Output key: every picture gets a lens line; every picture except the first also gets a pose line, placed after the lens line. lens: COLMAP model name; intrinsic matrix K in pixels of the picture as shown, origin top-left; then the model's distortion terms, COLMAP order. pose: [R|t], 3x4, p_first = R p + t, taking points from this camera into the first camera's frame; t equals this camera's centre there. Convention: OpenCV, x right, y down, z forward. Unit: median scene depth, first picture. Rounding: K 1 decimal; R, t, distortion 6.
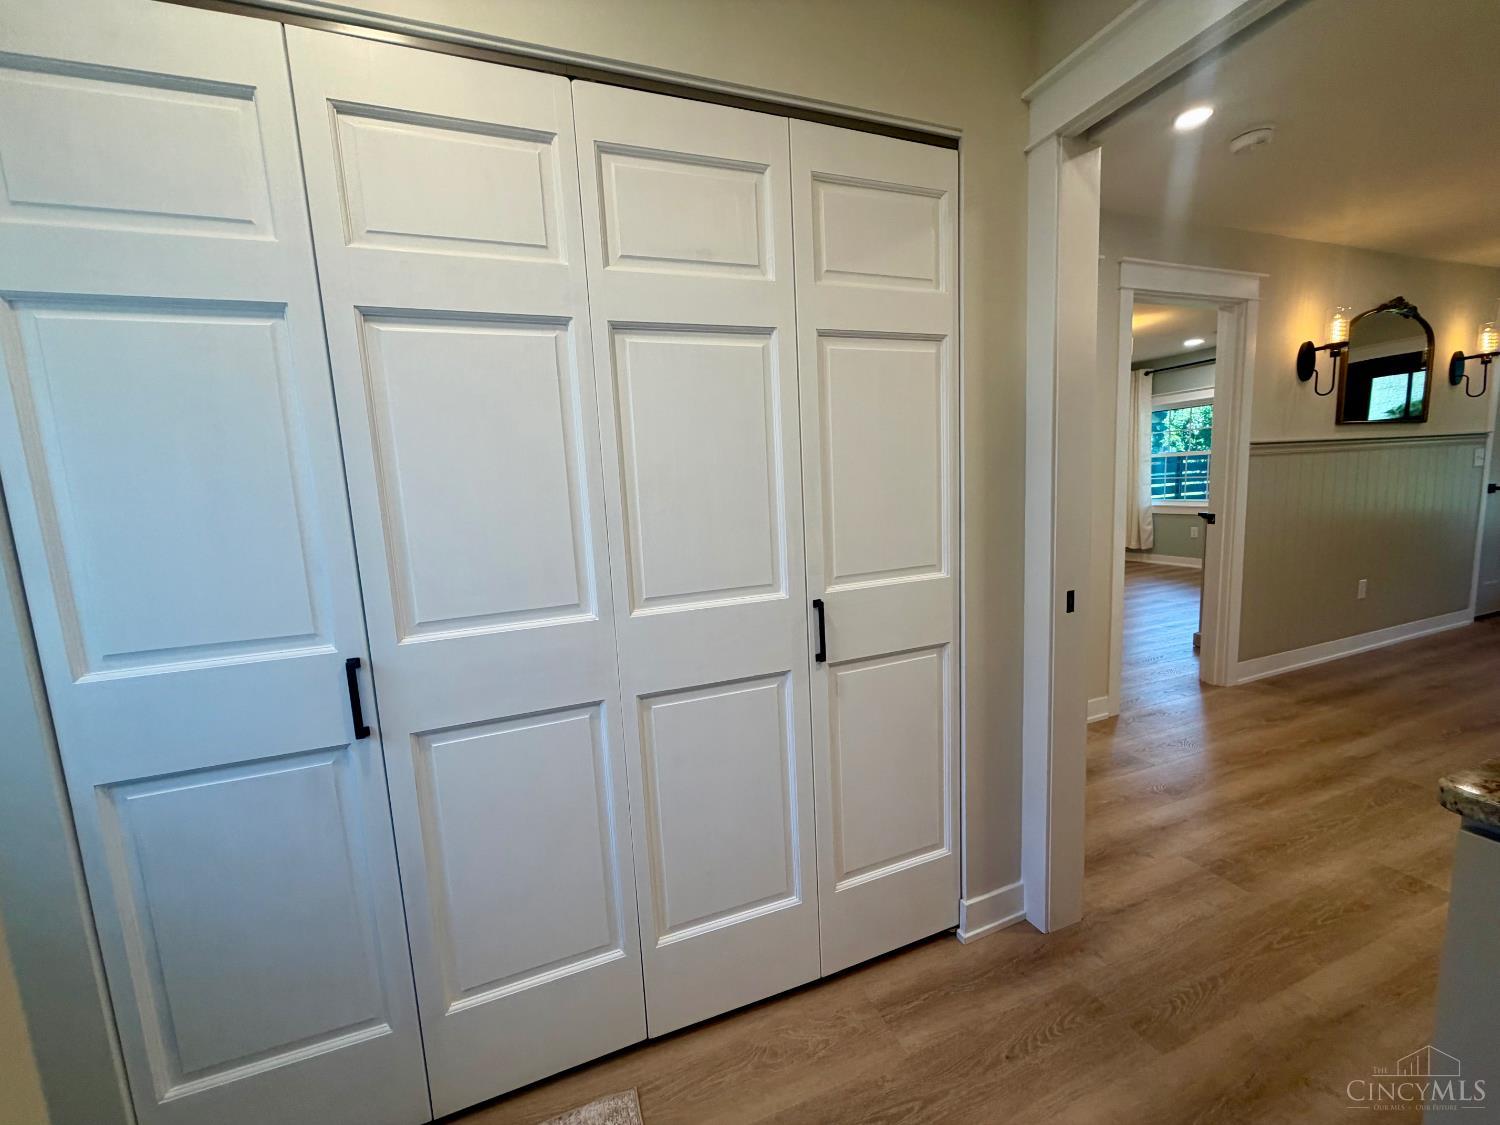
lens RADIAL K [[599.4, 0, 750.0], [0, 599.4, 562.5], [0, 0, 1]] dist [0.003123, 0.000365]
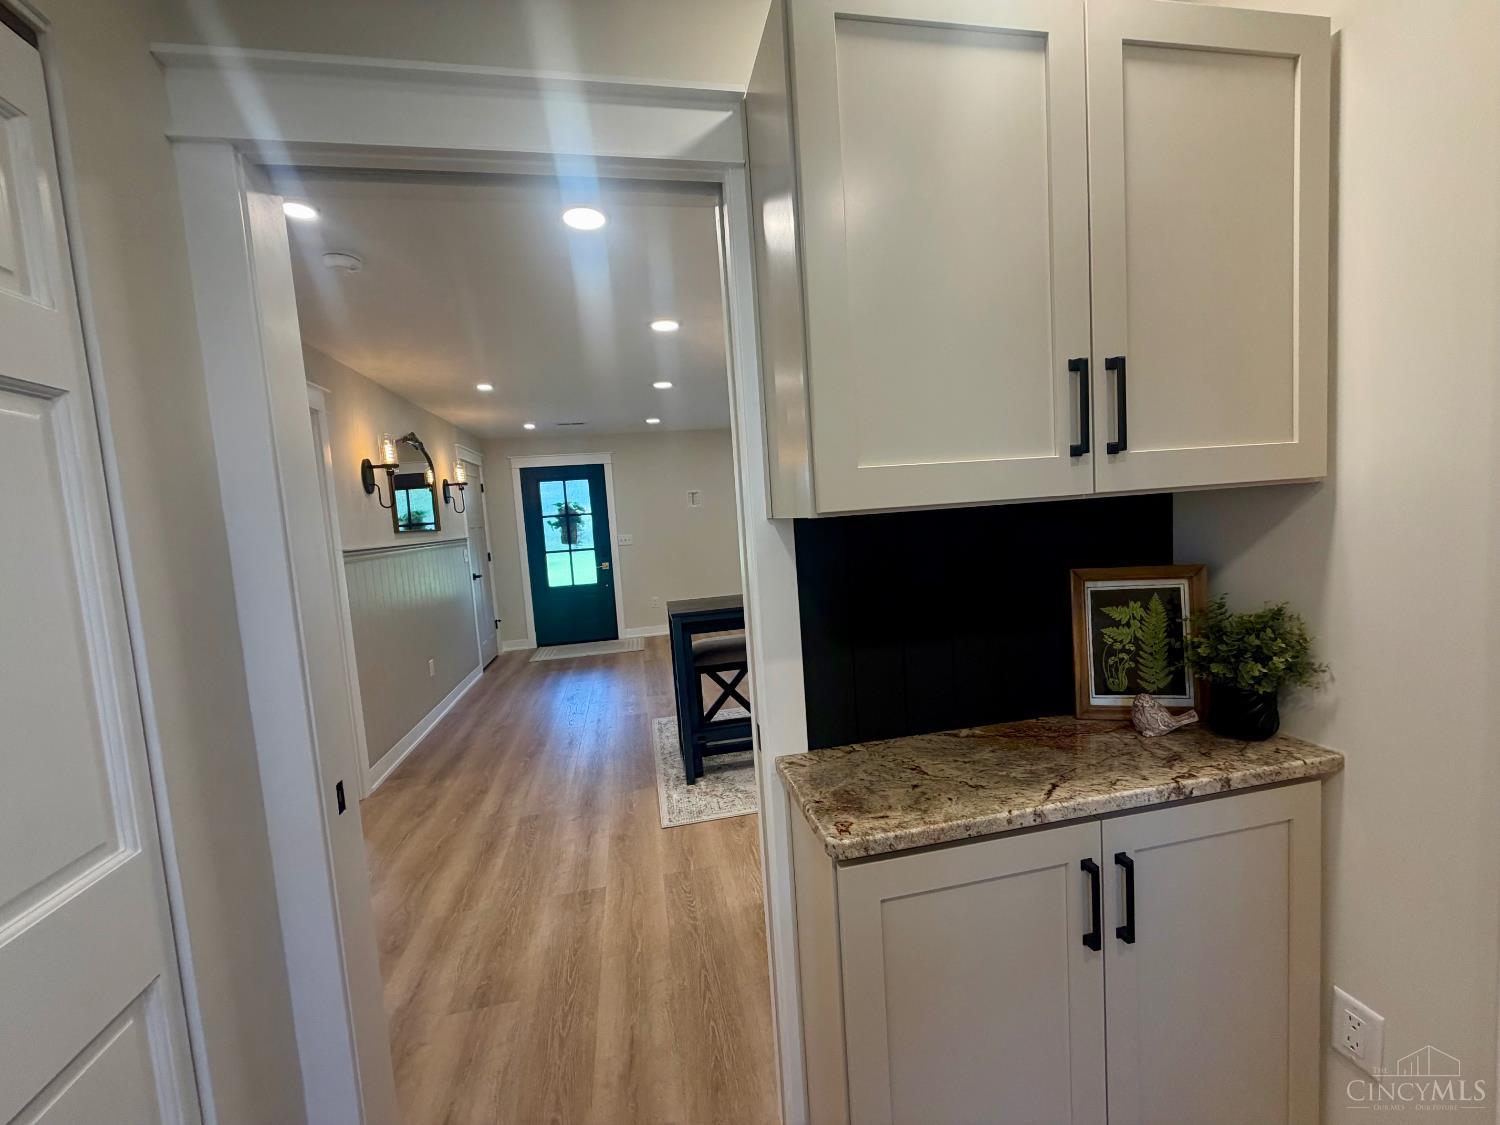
lens RADIAL K [[599.4, 0, 750.0], [0, 599.4, 562.5], [0, 0, 1]] dist [0.003123, 0.000365]
pose [[0.172831, -0.041508, 0.984077, -0.038836], [0.190665, 0.981623, 0.007919, -0.064853], [-0.966321, 0.186261, 0.177569, 0.186395]]
